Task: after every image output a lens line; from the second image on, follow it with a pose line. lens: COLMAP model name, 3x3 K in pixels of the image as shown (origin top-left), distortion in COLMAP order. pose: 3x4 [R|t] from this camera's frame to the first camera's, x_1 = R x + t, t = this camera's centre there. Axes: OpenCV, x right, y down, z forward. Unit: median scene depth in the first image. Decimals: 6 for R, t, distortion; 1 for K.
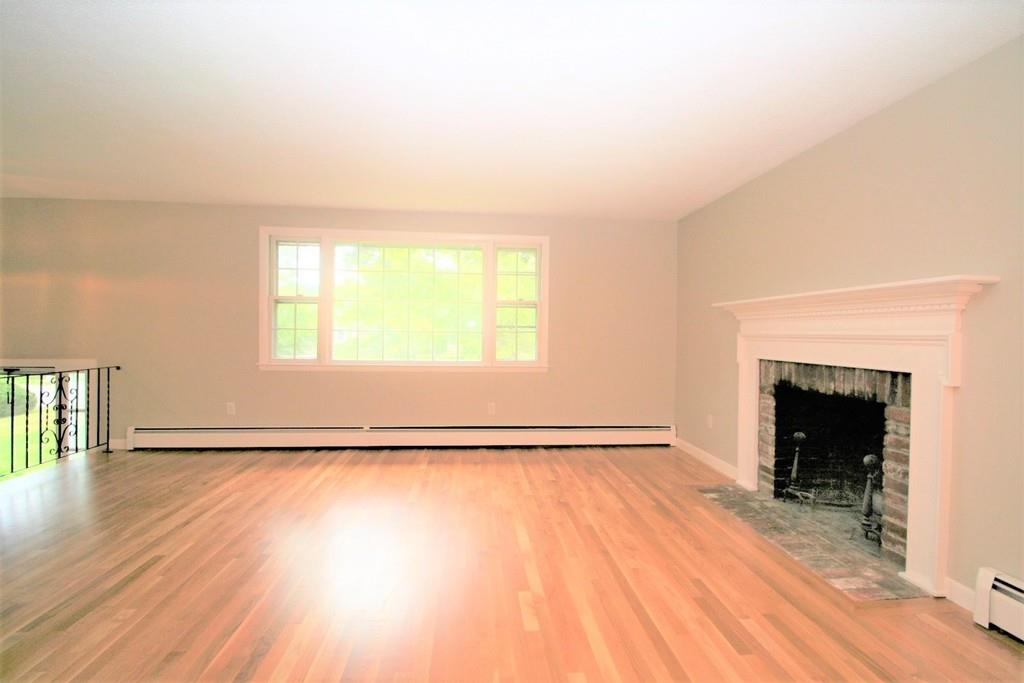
lens RADIAL K [[490.4, 0, 507.0], [0, 490.4, 335.5], [0, 0, 1]] dist [-0.005344, -0.005913]
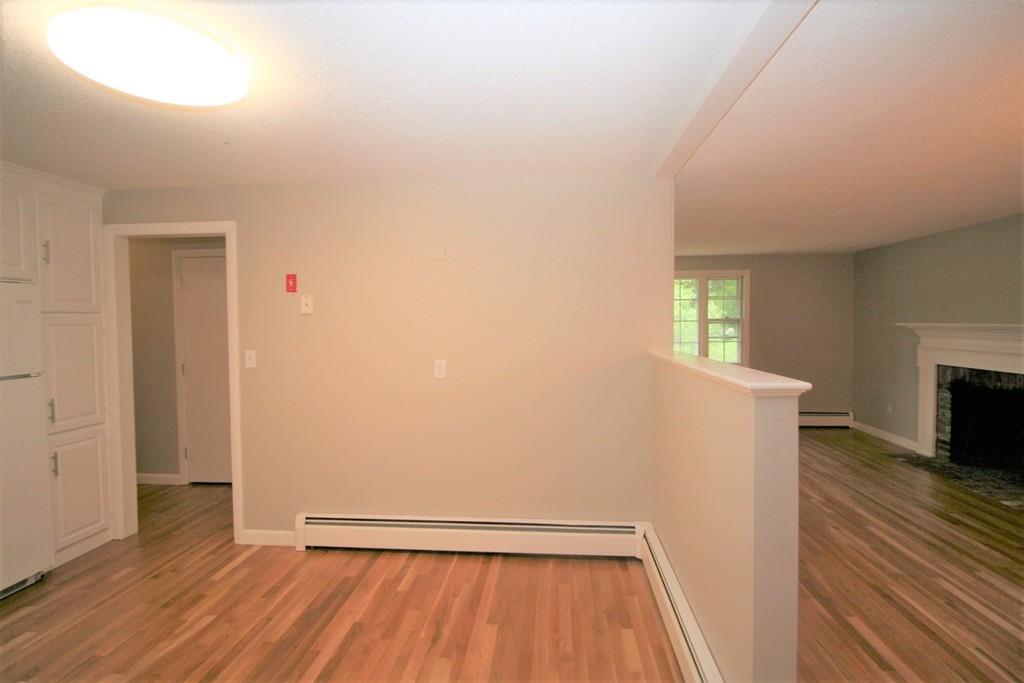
lens RADIAL K [[490.4, 0, 520.0], [0, 490.4, 334.8], [0, 0, 1]] dist [-0.005344, -0.005913]
pose [[0.987705, -0.012047, -0.155862, -0.474736], [0.015210, 0.999702, 0.019111, -0.085996], [0.155586, -0.021247, 0.987594, -0.599124]]
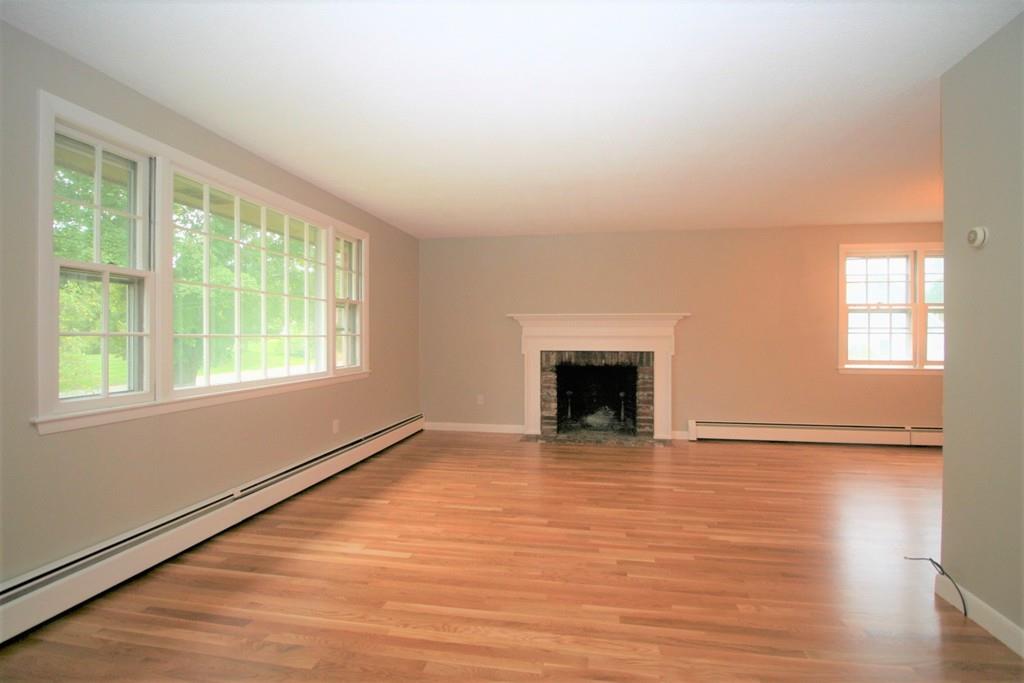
lens RADIAL K [[490.4, 0, 529.0], [0, 490.4, 339.6], [0, 0, 1]] dist [-0.005344, -0.005913]
pose [[0.244487, -0.018759, 0.969471, -1.090646], [0.006545, 0.999822, 0.017696, -0.016940], [-0.969631, 0.002018, 0.244566, 0.681358]]
